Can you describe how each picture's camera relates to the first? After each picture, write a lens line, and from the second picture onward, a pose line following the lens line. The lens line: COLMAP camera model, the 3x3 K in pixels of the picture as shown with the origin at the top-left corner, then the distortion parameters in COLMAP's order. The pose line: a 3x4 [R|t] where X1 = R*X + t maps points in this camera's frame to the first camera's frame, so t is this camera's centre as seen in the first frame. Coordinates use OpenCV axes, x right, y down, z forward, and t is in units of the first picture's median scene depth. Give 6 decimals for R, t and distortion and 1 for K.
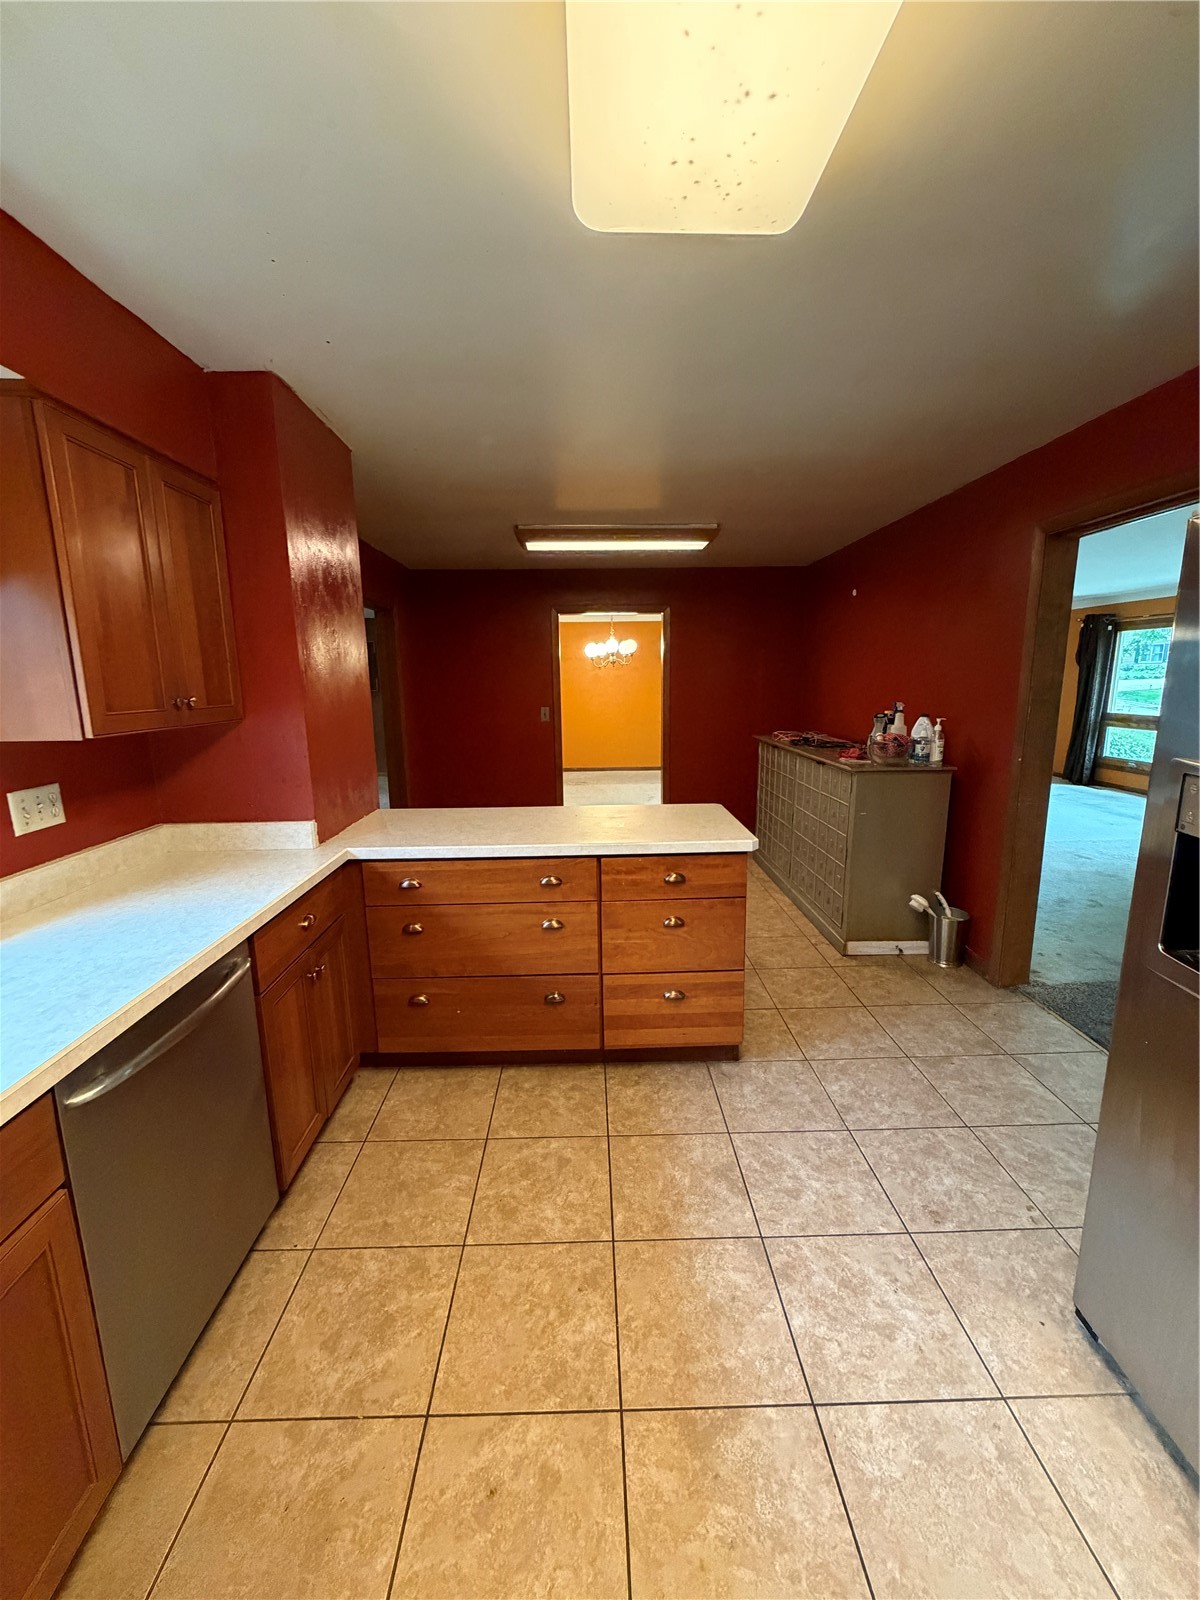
lens RADIAL K [[636.6, 0, 600.0], [0, 636.6, 800.0], [0, 0, 1]] dist [-0.002874, 0.000337]
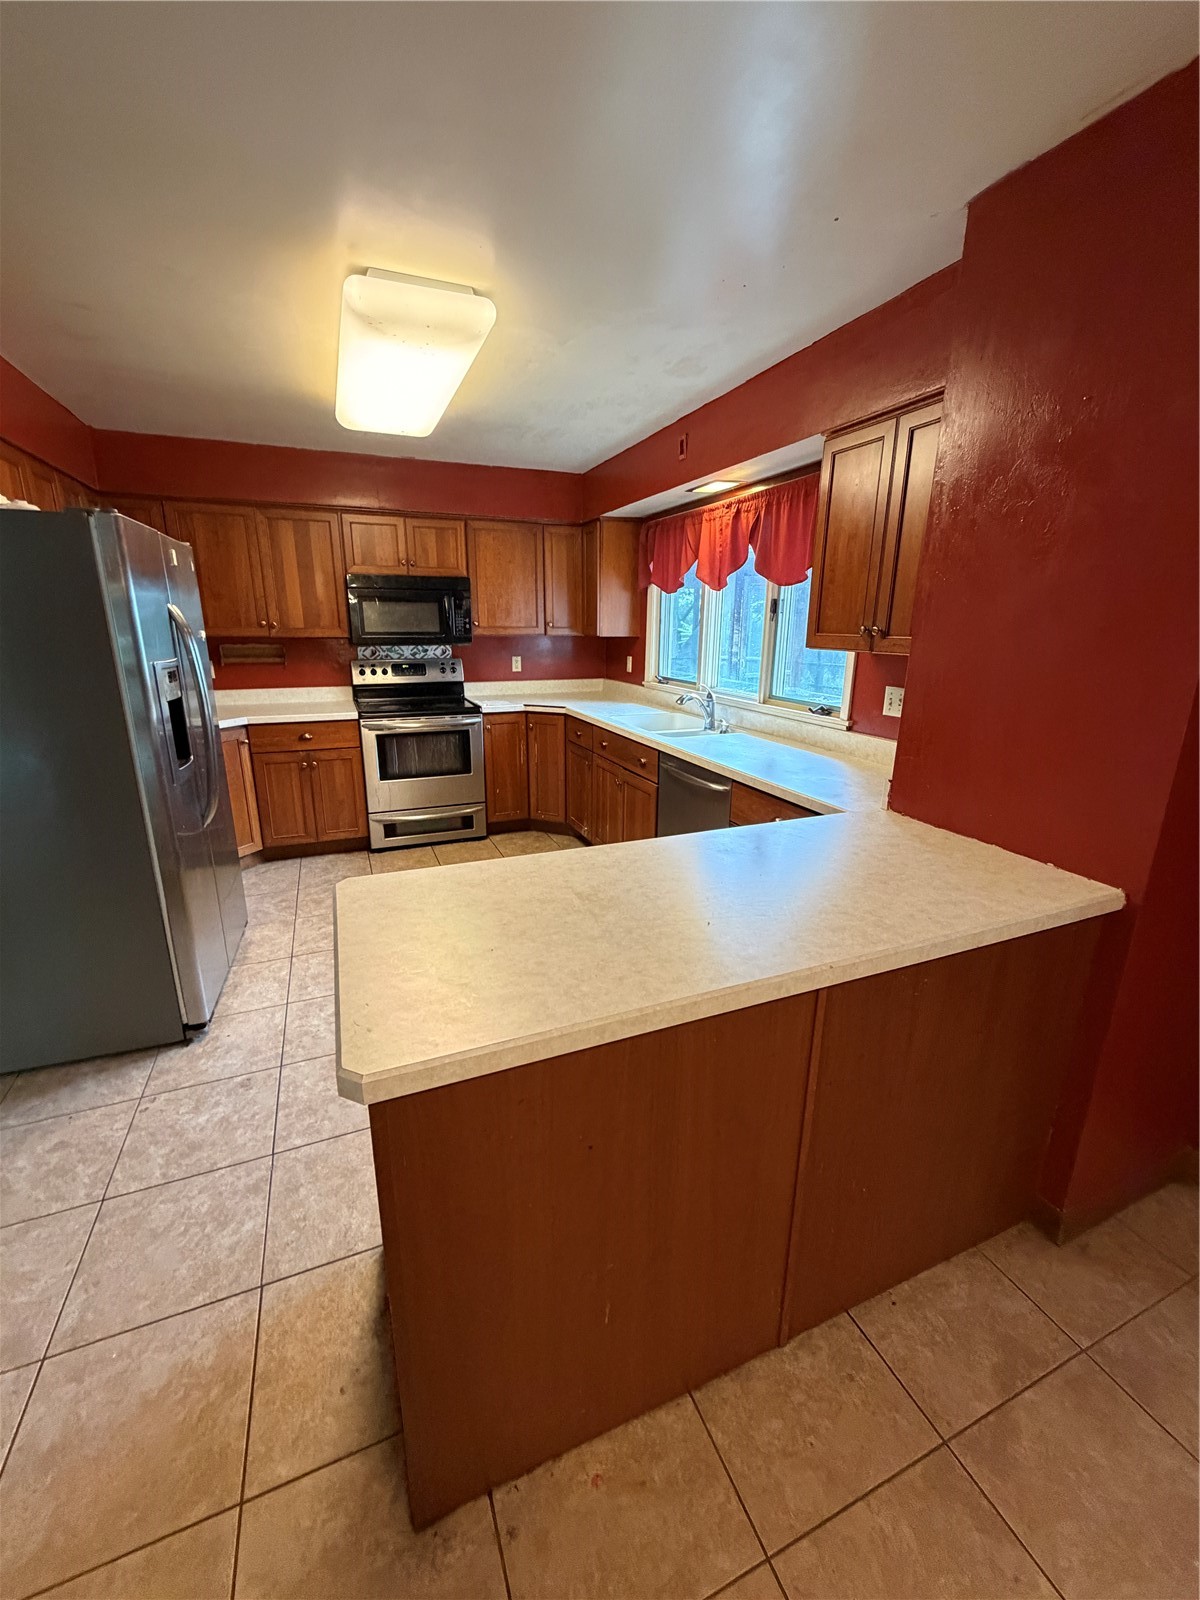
lens RADIAL K [[638.1, 0, 600.0], [0, 638.1, 800.0], [0, 0, 1]] dist [-0.003342, -0.000387]
pose [[-0.930824, 0.108376, -0.349029, 0.283496], [-0.061454, 0.895008, 0.441796, -0.389448], [0.360264, 0.432684, -0.826435, 2.060791]]
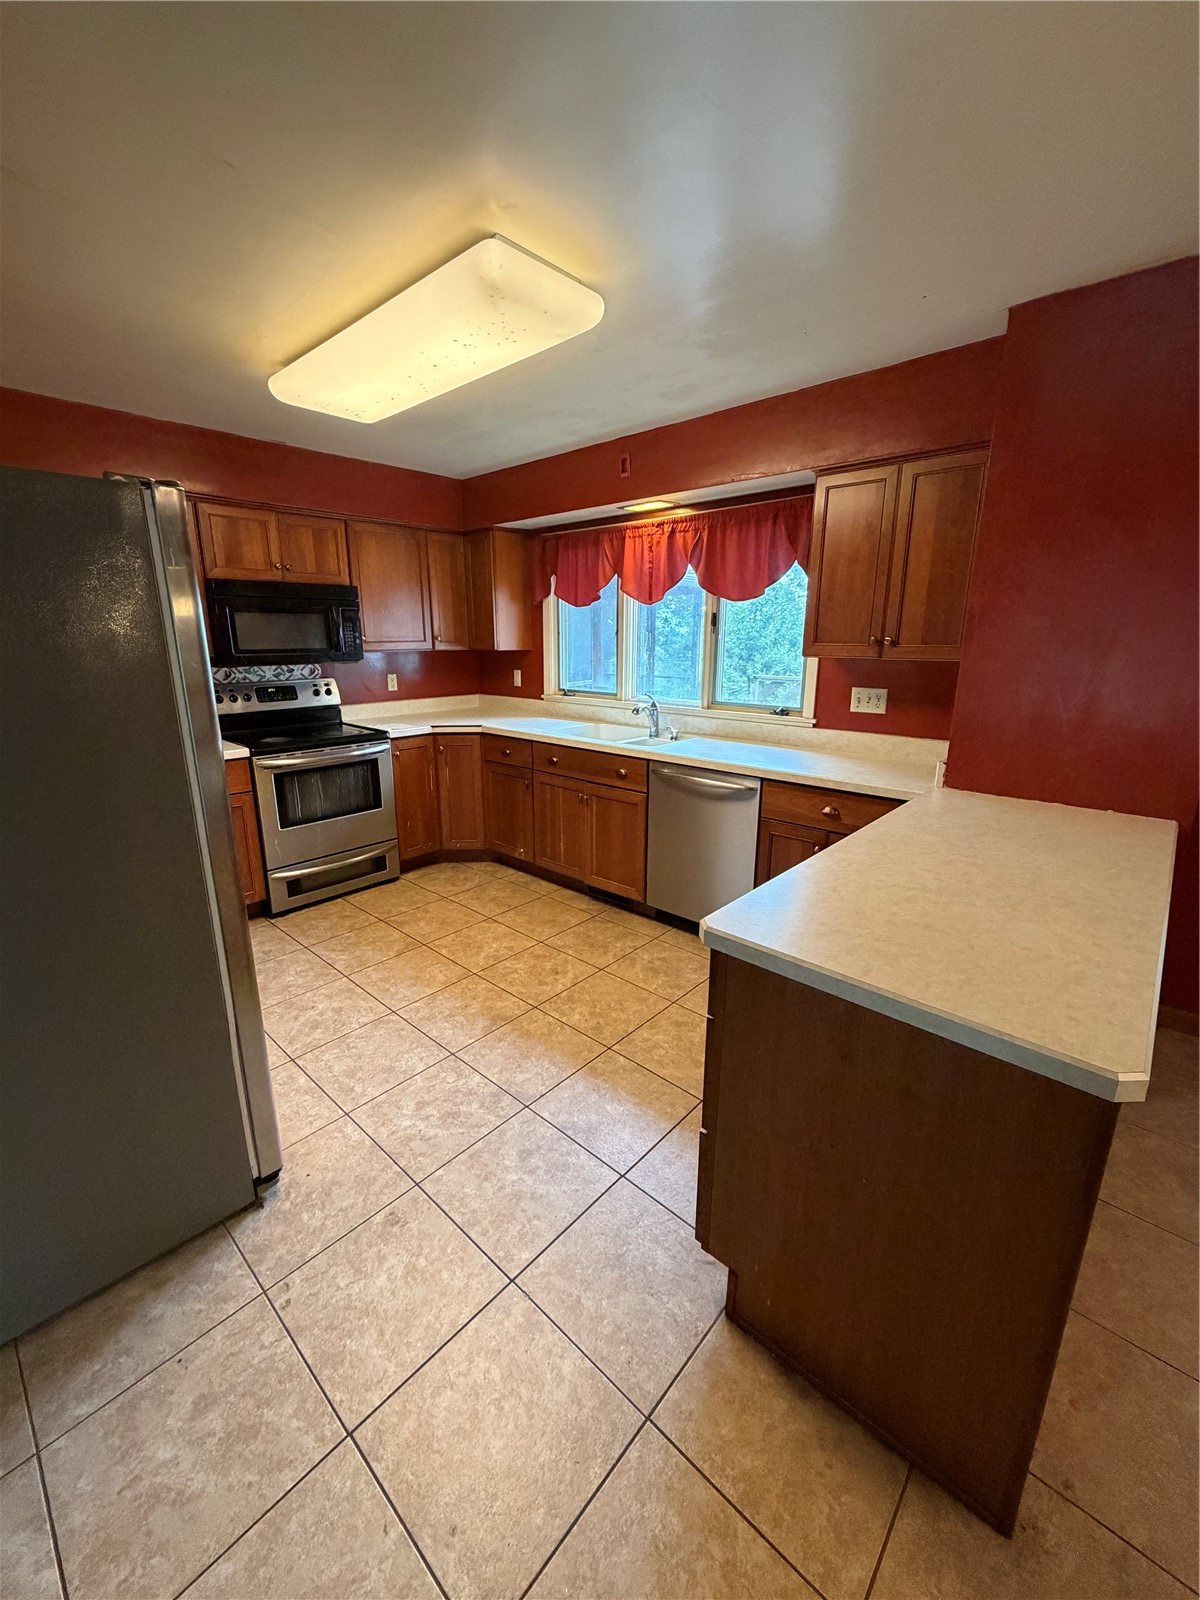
lens RADIAL K [[636.6, 0, 600.0], [0, 636.6, 800.0], [0, 0, 1]] dist [-0.002874, 0.000337]
pose [[-0.685522, 0.199680, -0.700134, 0.882793], [-0.127203, 0.914013, 0.385227, -0.313335], [0.716853, 0.353141, -0.601177, 1.619694]]
